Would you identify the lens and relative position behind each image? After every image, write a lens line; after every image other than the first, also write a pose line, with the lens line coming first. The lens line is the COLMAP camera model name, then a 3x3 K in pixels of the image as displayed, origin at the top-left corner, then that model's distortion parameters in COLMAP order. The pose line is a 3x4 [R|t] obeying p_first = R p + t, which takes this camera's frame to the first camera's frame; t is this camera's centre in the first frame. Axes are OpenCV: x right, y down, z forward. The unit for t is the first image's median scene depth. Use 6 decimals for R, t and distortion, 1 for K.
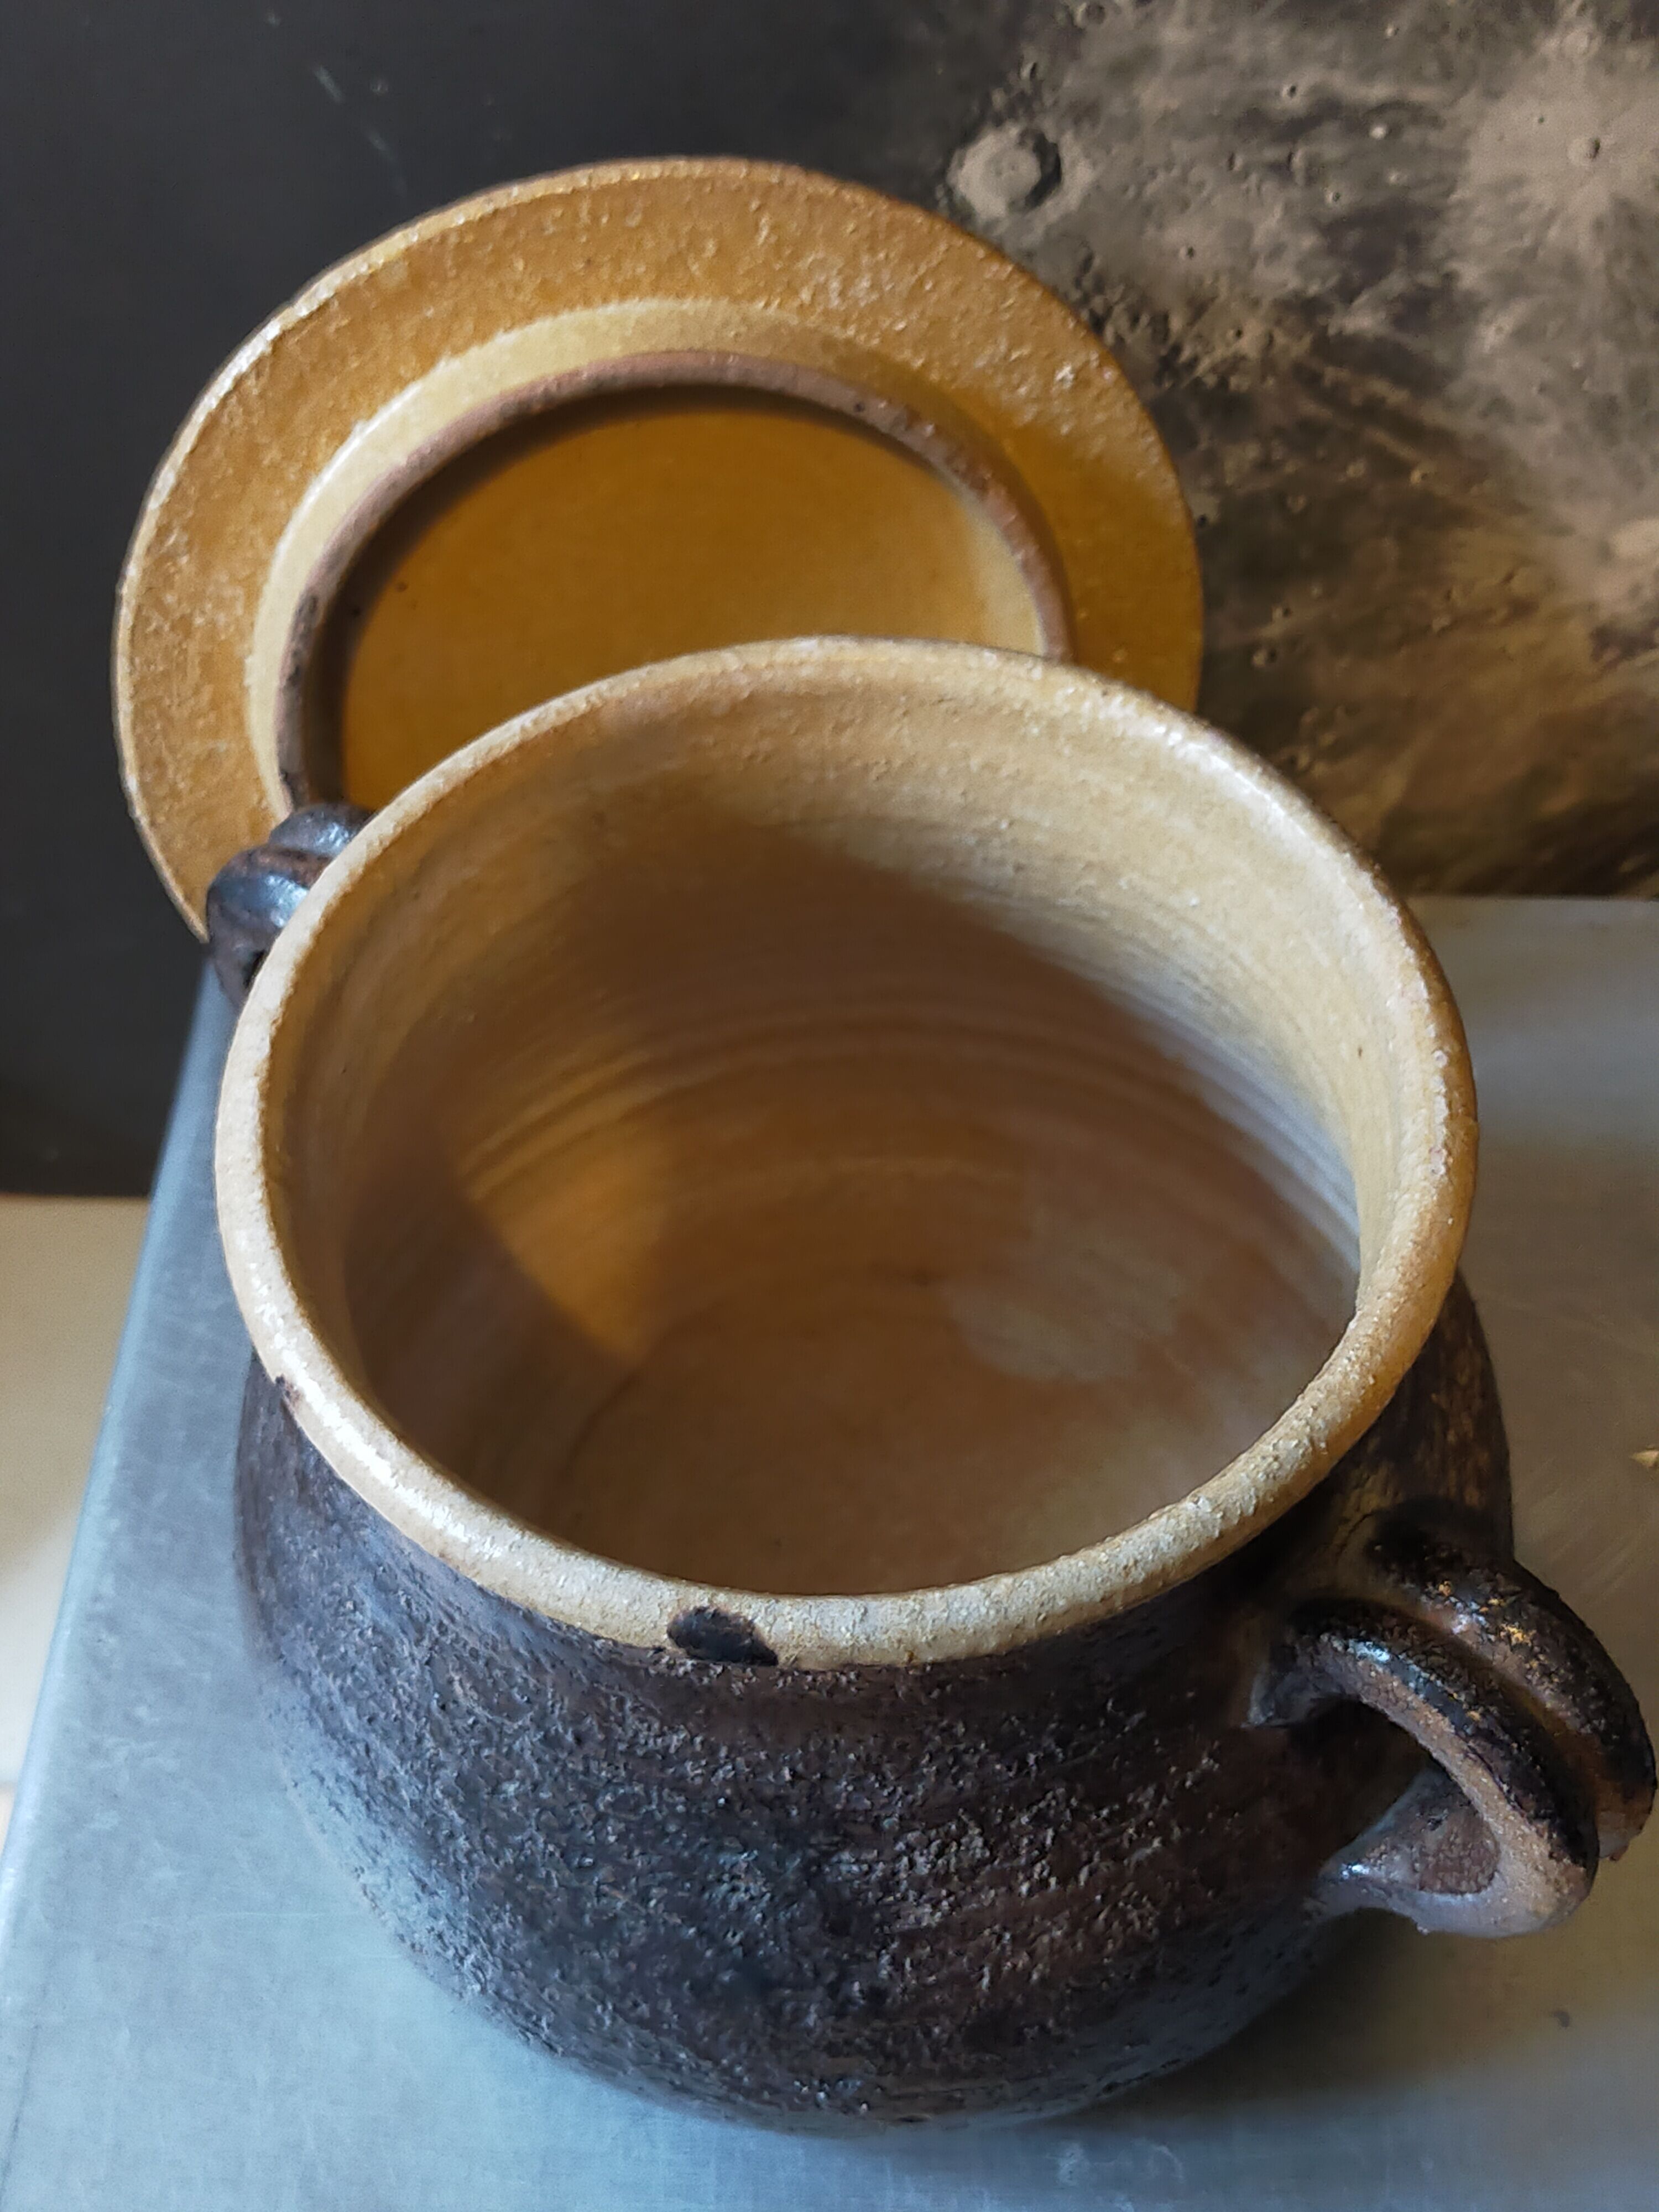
lens RADIAL K [[3453.3, 0, 719.0], [0, 3453.3, 1142.2], [0, 0, 1]] dist [0.037400, -0.215269]
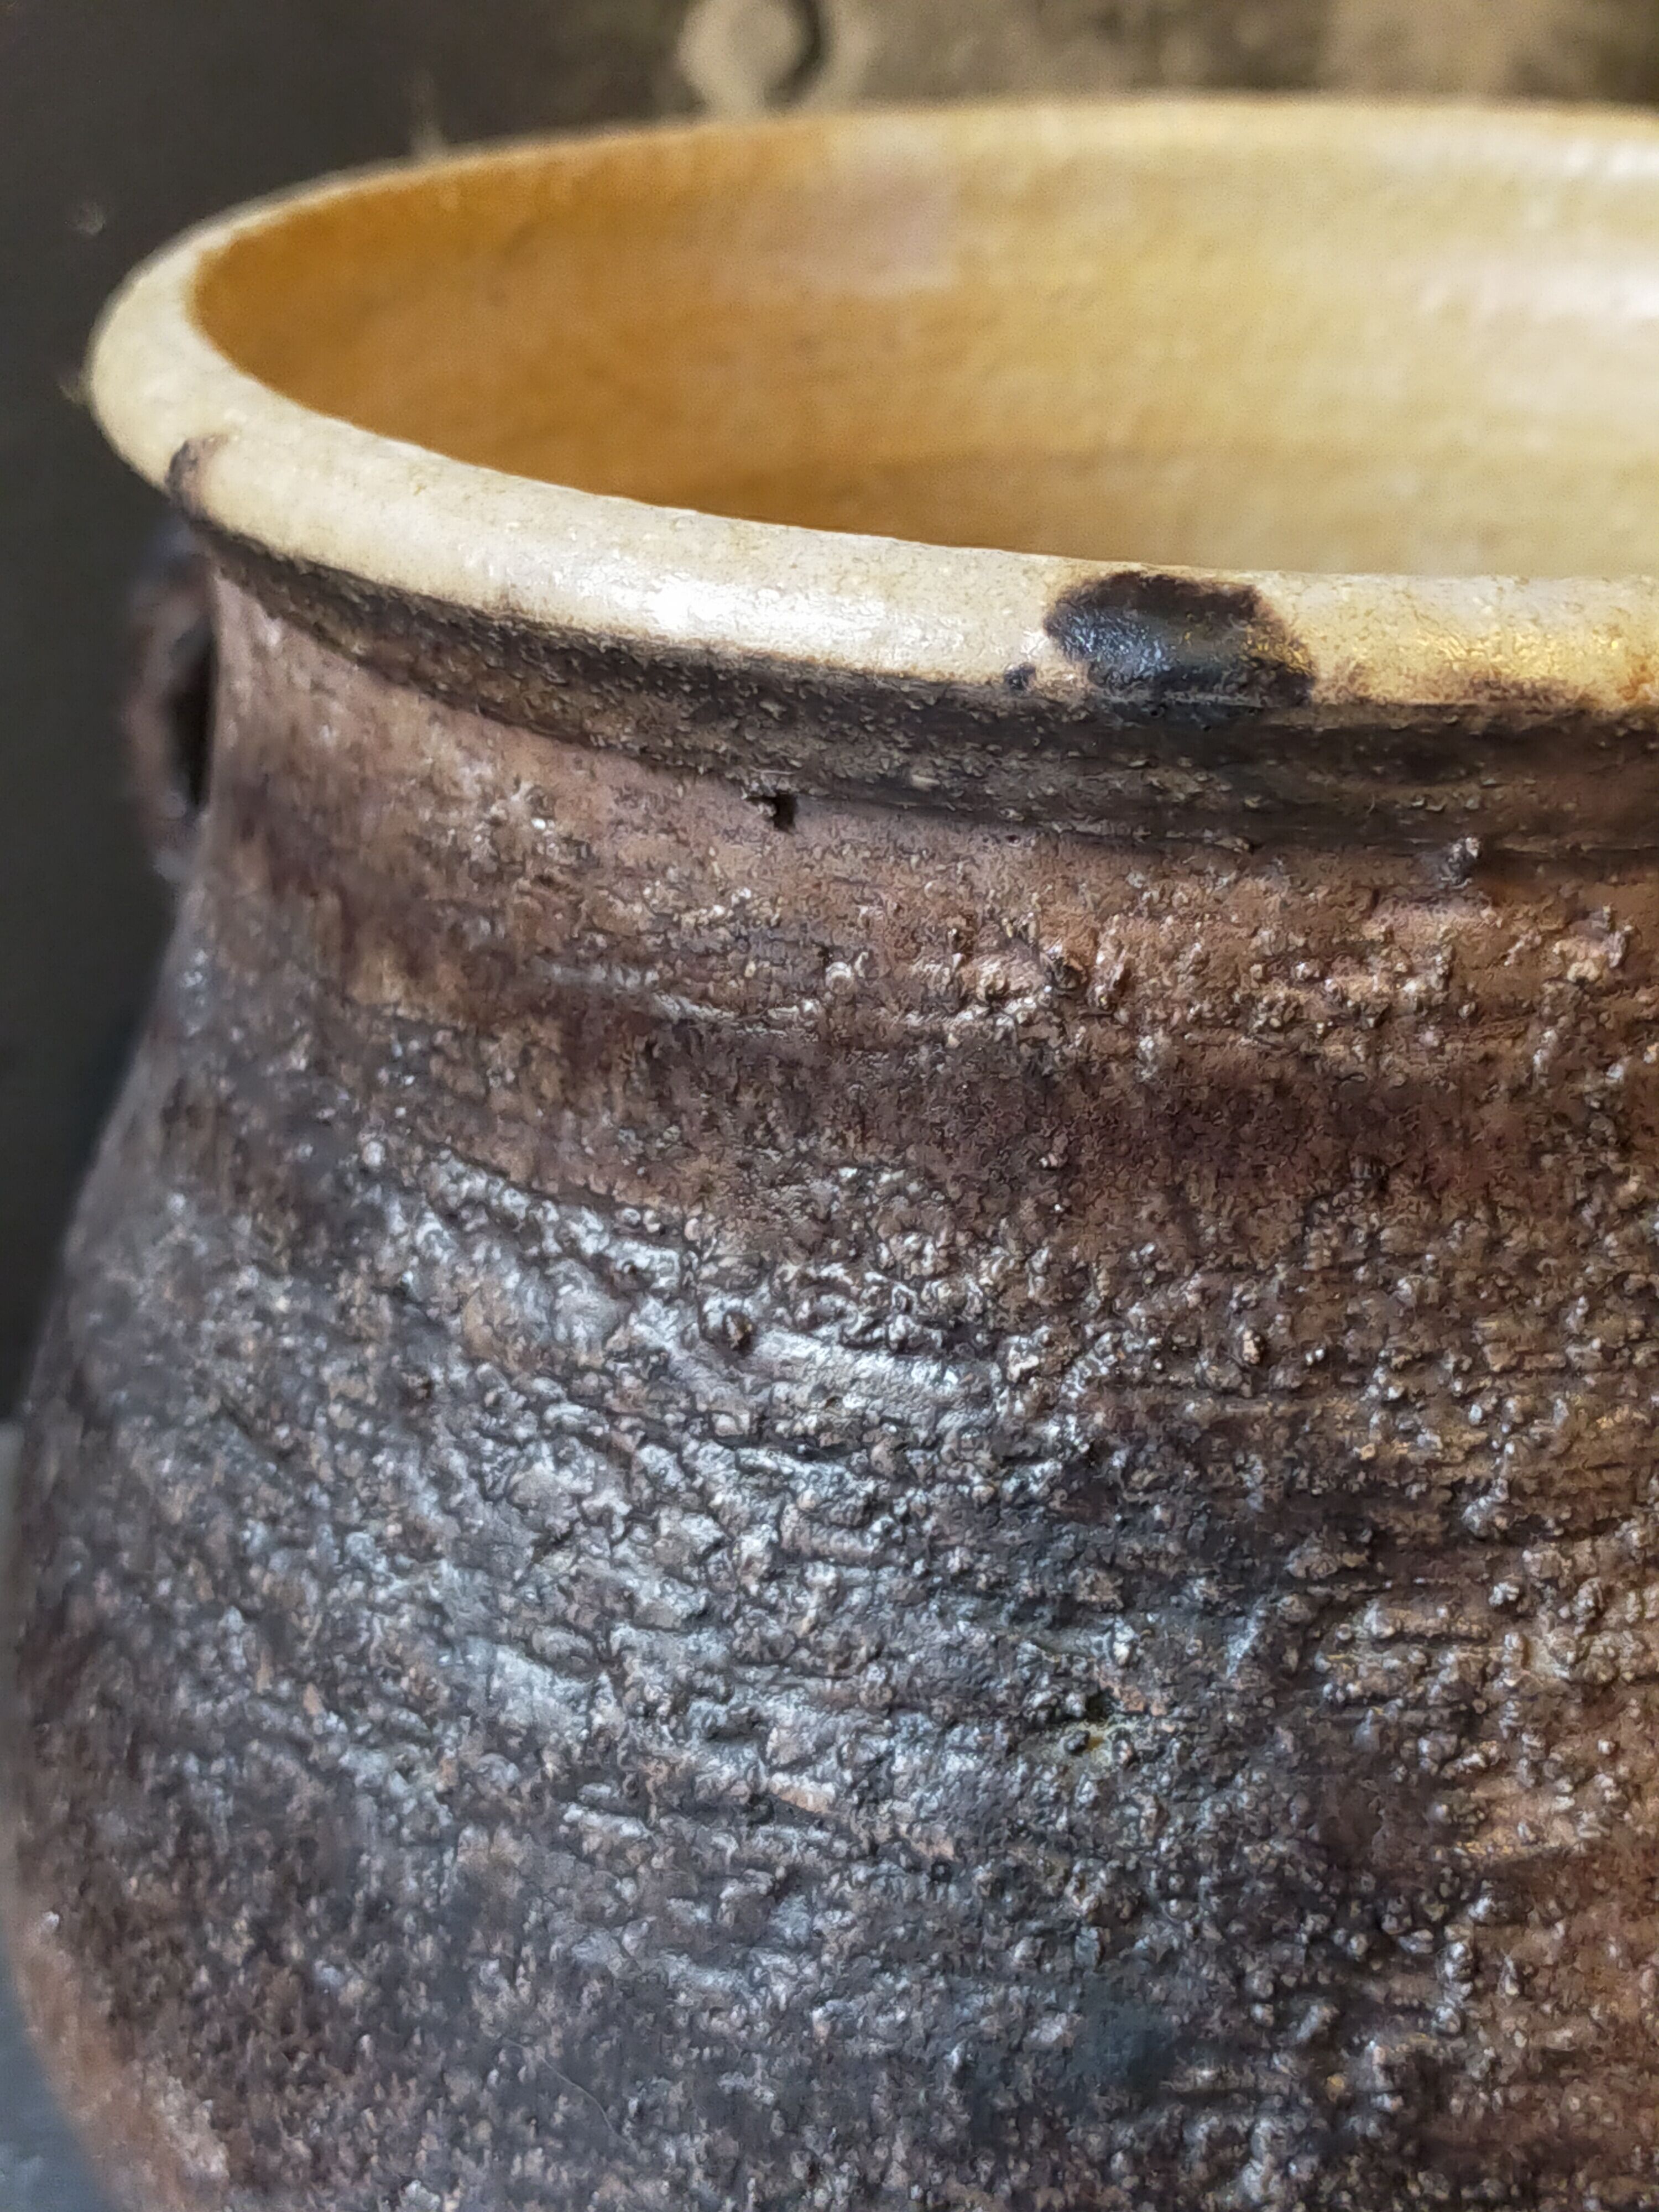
lens RADIAL K [[3465.6, 0, 829.5], [0, 3465.6, 1106.0], [0, 0, 1]] dist [0.090643, -0.226989]
pose [[0.997608, 0.066698, 0.018163, -0.039329], [-0.048458, 0.862139, -0.504349, 0.358630], [-0.049298, 0.502262, 0.863309, 0.593980]]
